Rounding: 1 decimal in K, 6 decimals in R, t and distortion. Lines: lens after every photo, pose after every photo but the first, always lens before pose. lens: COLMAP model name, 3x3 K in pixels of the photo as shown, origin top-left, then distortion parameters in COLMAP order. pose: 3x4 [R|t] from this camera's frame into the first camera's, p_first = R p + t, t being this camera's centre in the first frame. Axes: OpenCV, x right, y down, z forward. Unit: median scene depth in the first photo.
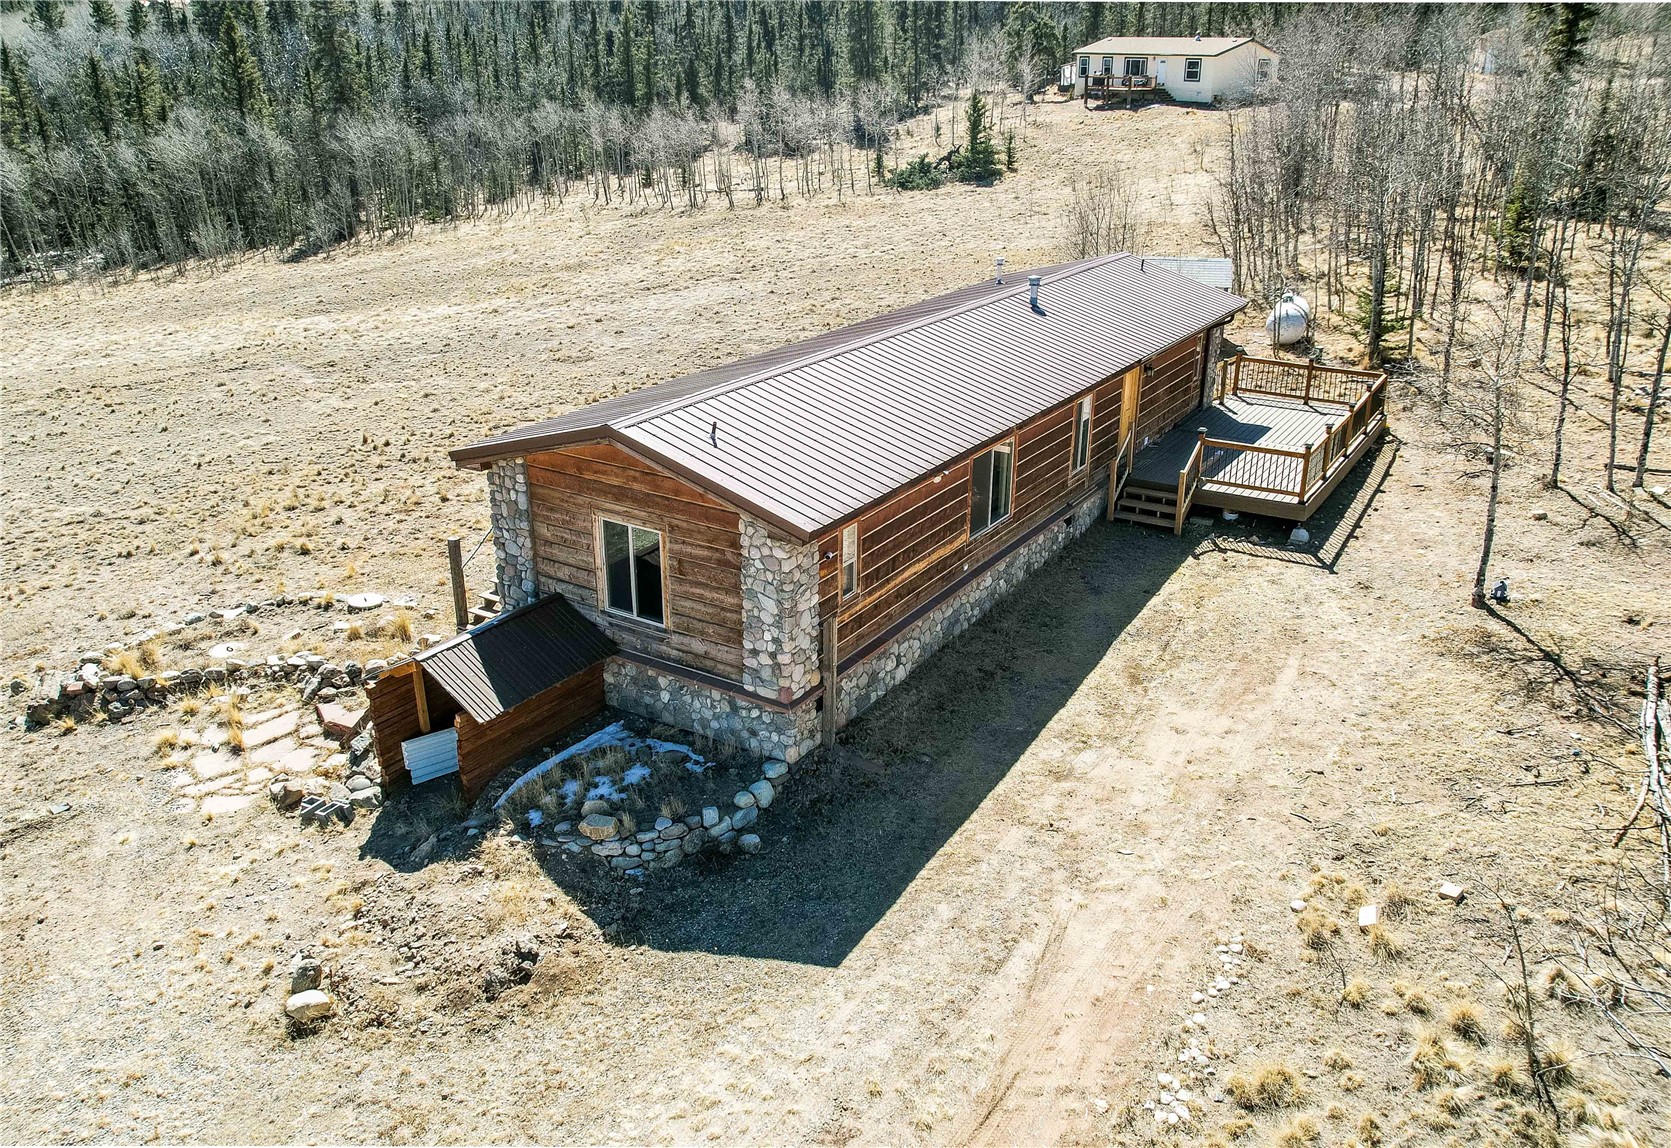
lens RADIAL K [[1292.7, 0, 835.5], [0, 1292.7, 574.0], [0, 0, 1]] dist [-0.051831, 0.036760]
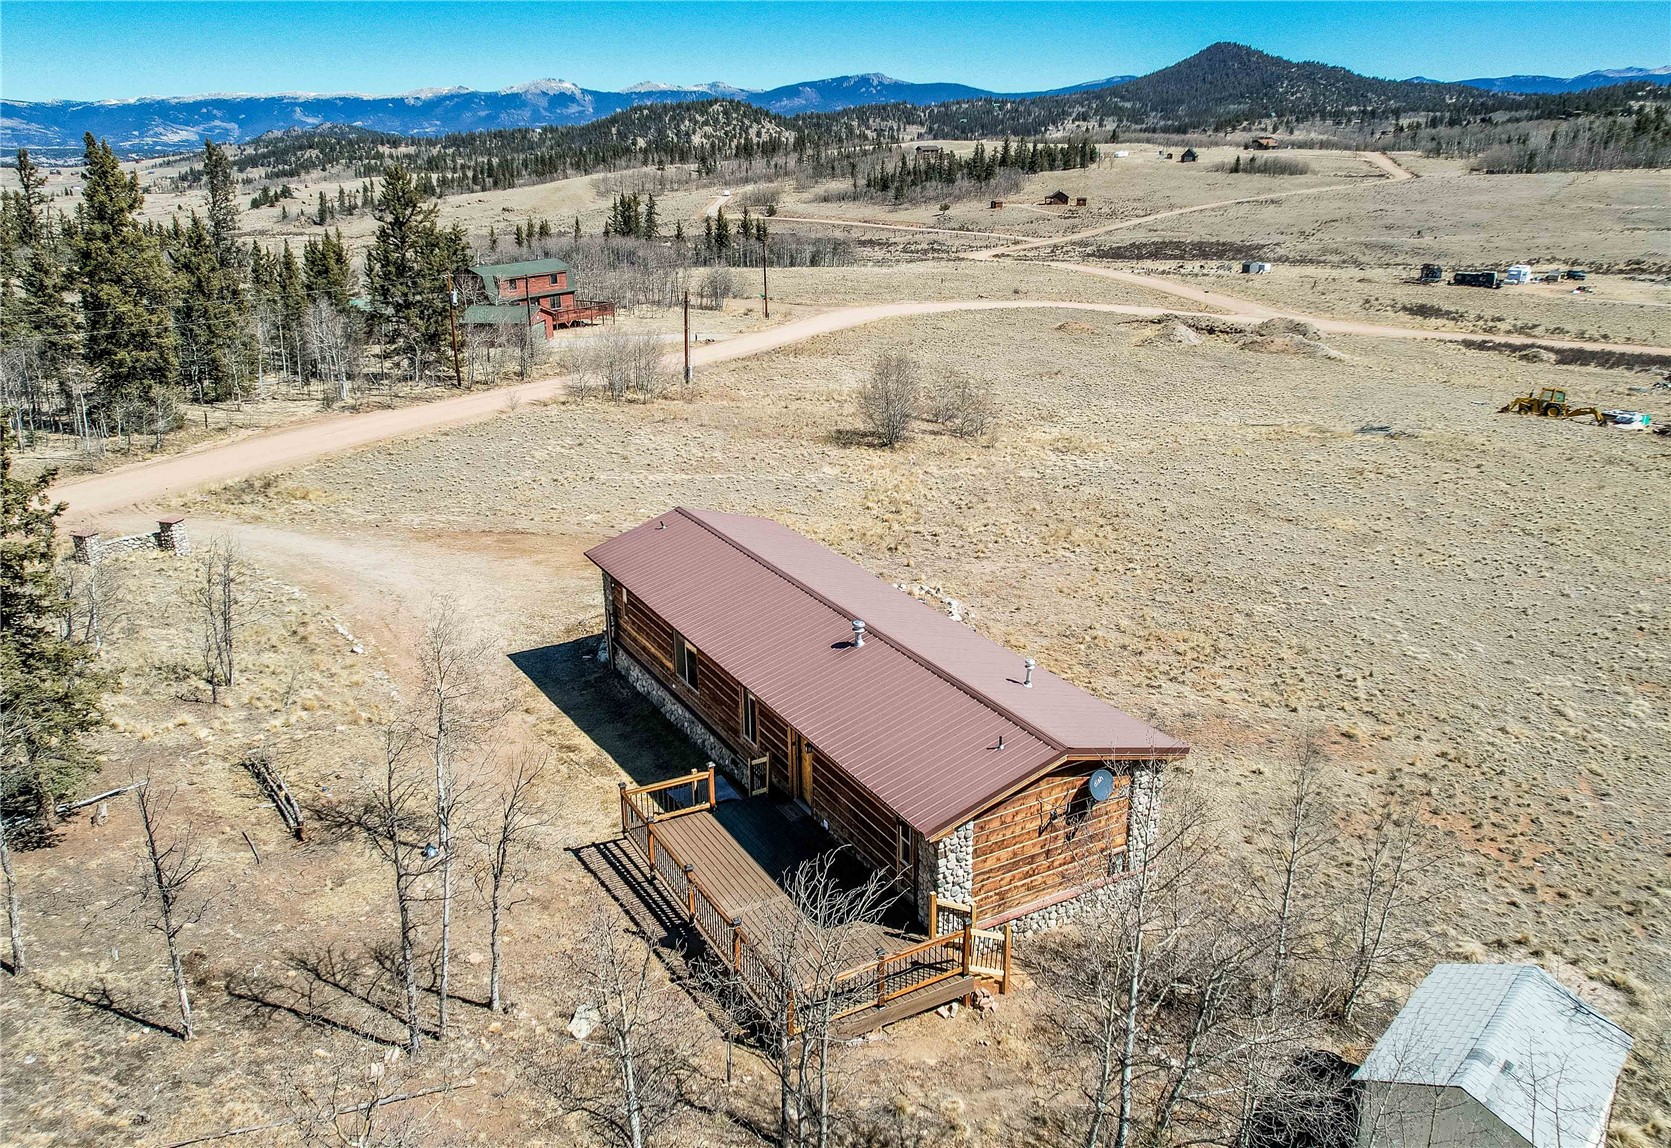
lens RADIAL K [[1308.5, 0, 835.5], [0, 1308.5, 574.0], [0, 0, 1]] dist [-0.086019, 0.079871]
pose [[-0.482422, 0.283933, -0.828644, 1.490028], [-0.318783, 0.824224, 0.468008, -1.079172], [0.815872, 0.489935, -0.307111, 1.796433]]
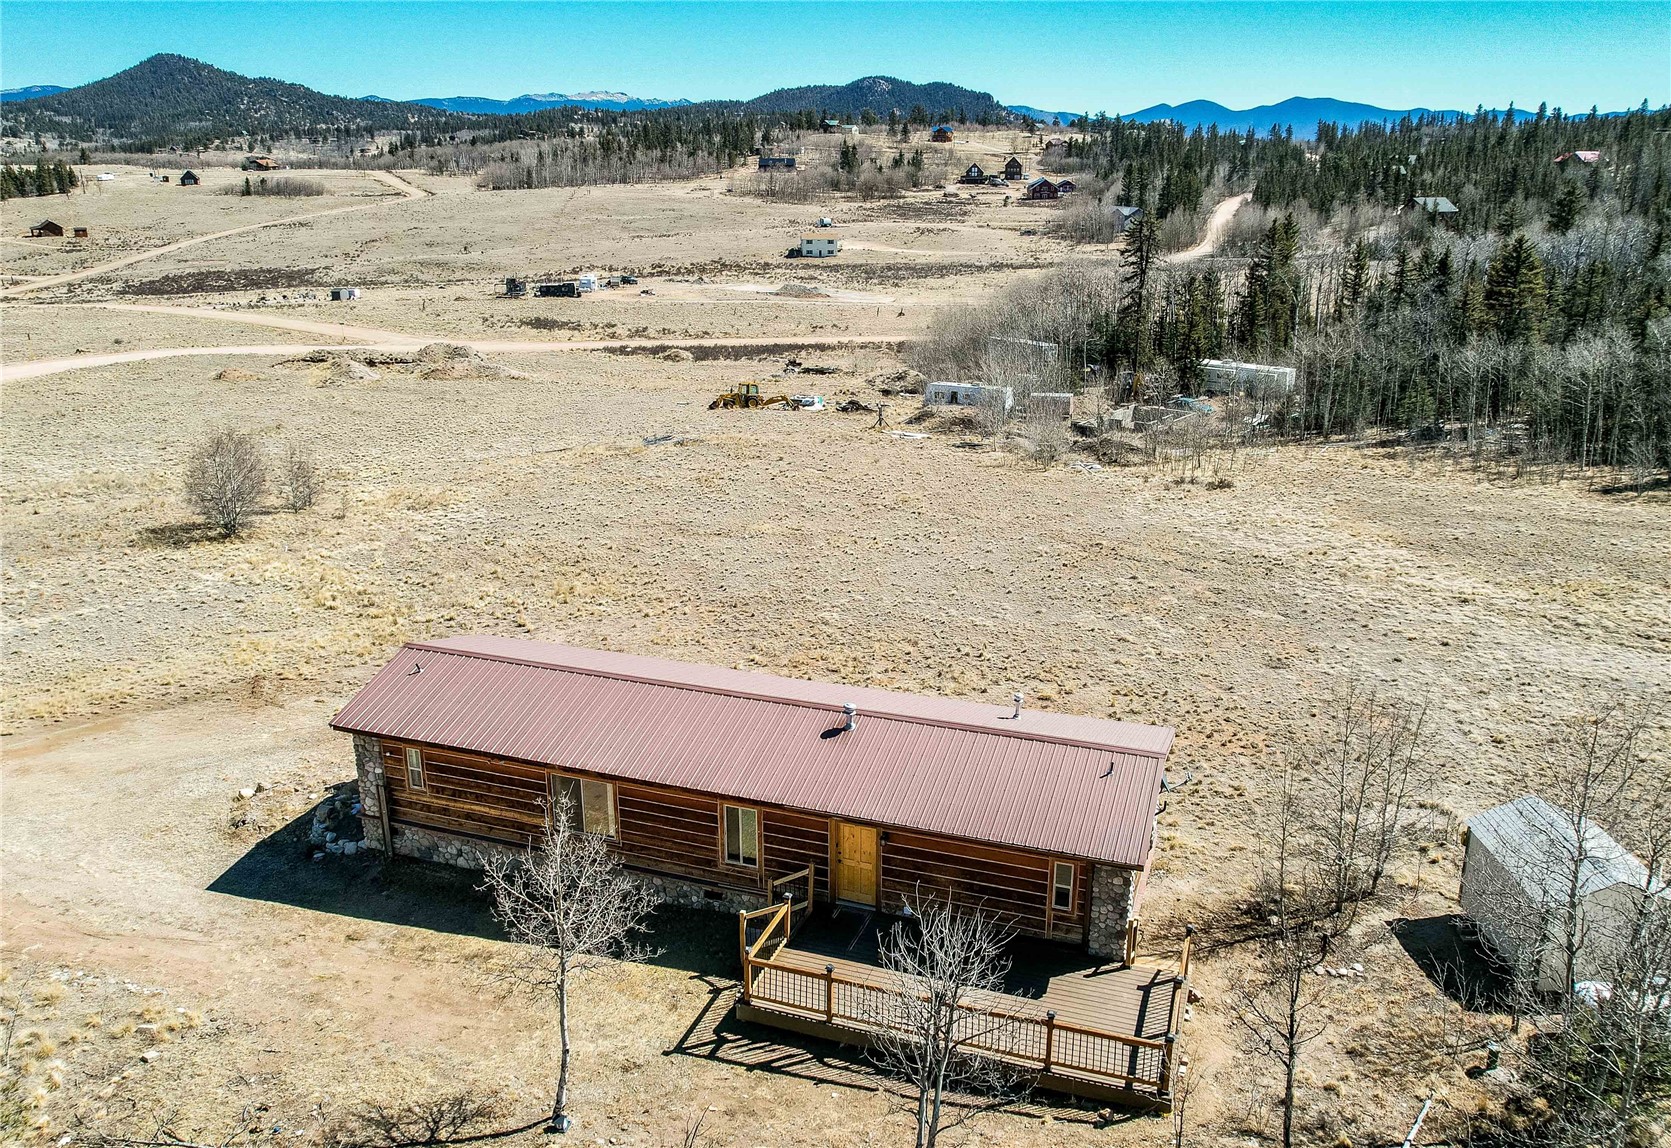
lens RADIAL K [[1306.2, 0, 835.5], [0, 1306.2, 574.0], [0, 0, 1]] dist [-0.052805, 0.052412]
pose [[0.222310, 0.301492, -0.927190, 1.565007], [-0.366118, 0.907205, 0.207210, -0.761704], [0.903624, 0.293396, 0.312062, 0.838546]]
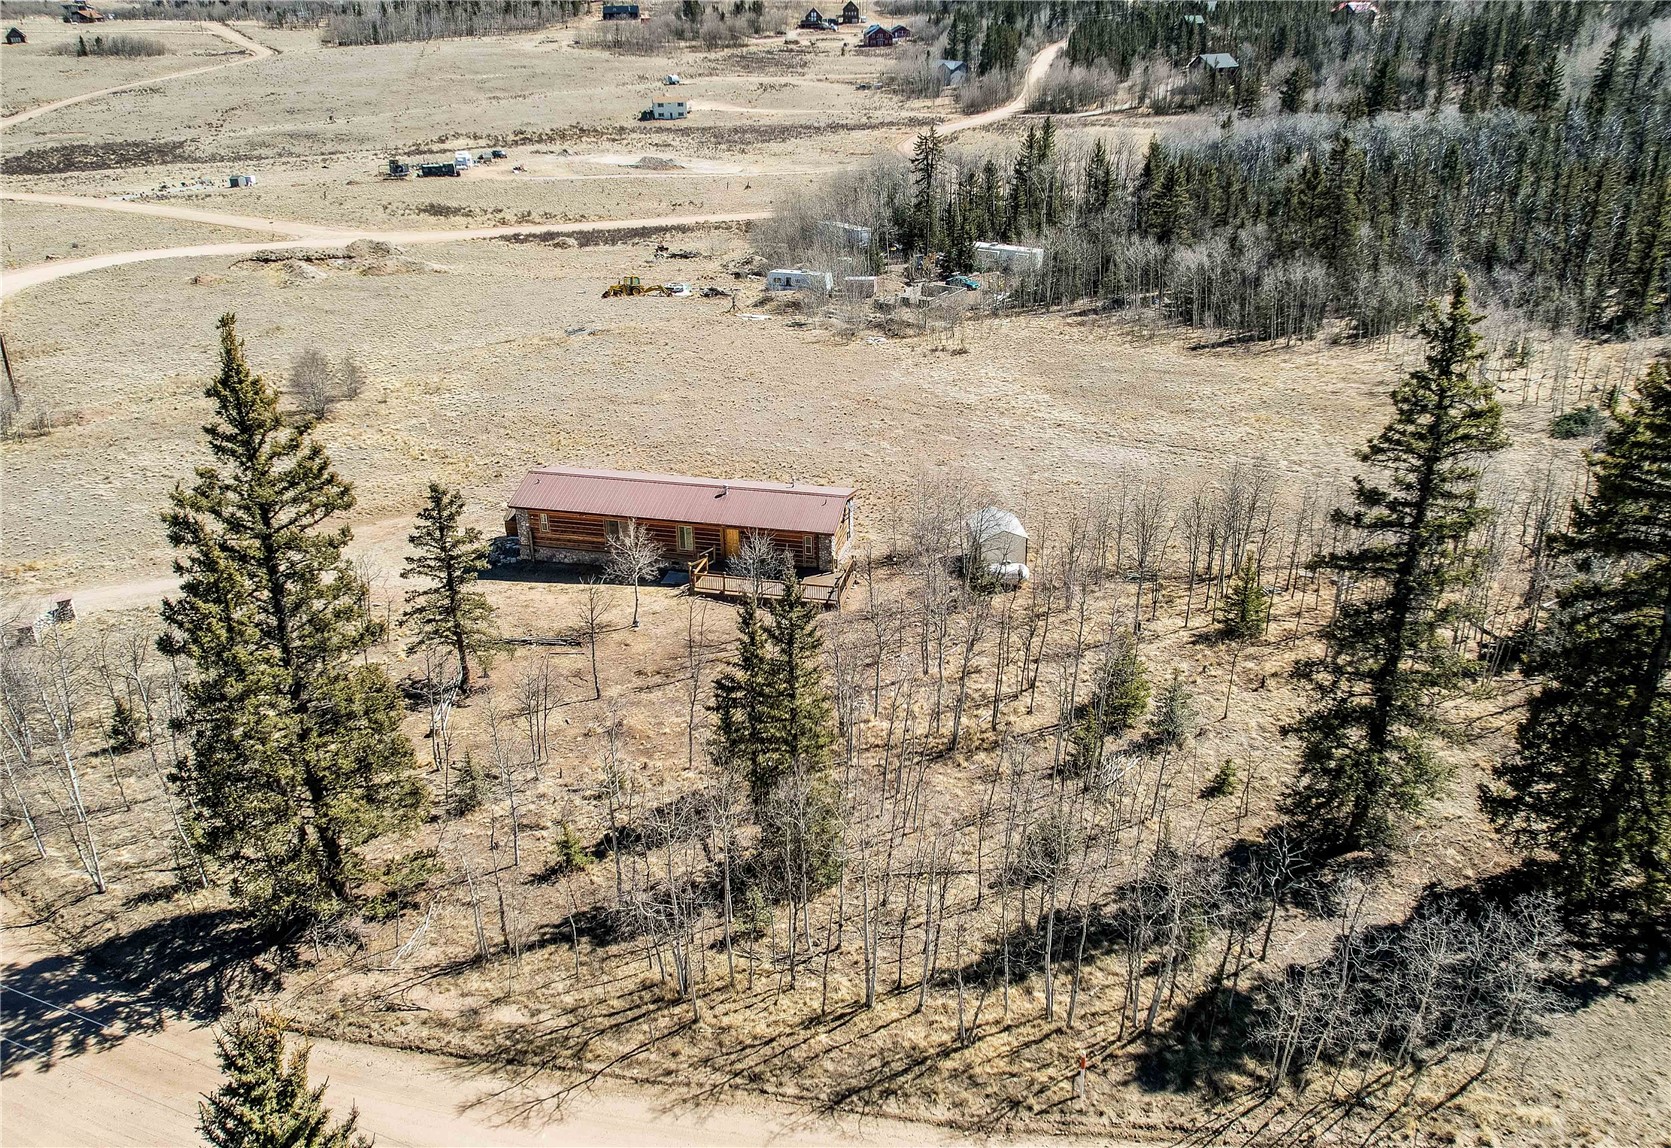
lens RADIAL K [[1290.2, 0, 835.5], [0, 1290.2, 574.0], [0, 0, 1]] dist [-0.054271, 0.052650]
pose [[0.331232, 0.402667, -0.853314, 3.643612], [-0.344817, 0.893471, 0.287768, -1.279238], [0.878286, 0.198919, 0.434793, 0.064473]]
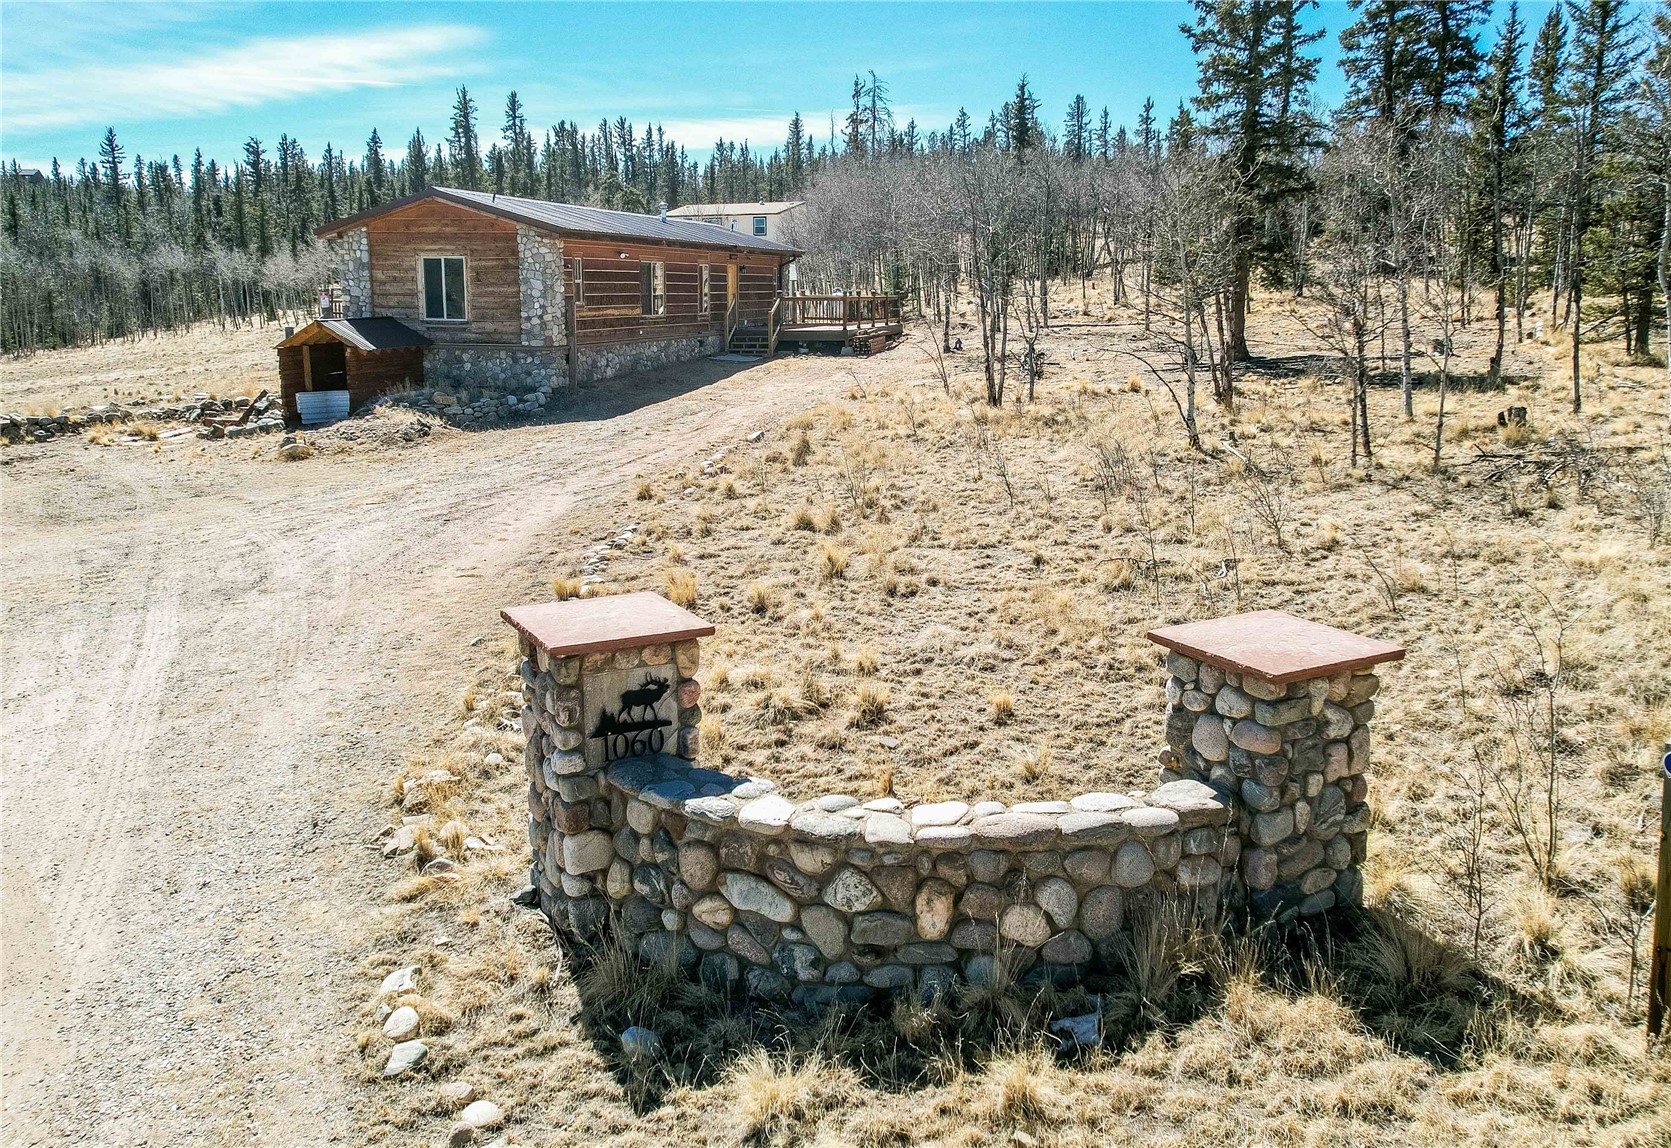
lens RADIAL K [[1319.8, 0, 835.5], [0, 1319.8, 574.0], [0, 0, 1]] dist [-0.040788, 0.011729]
pose [[0.952995, -0.059253, 0.297135, -0.189800], [0.108425, 0.982441, -0.151835, 0.623858], [-0.282921, 0.176915, 0.942686, -0.605451]]
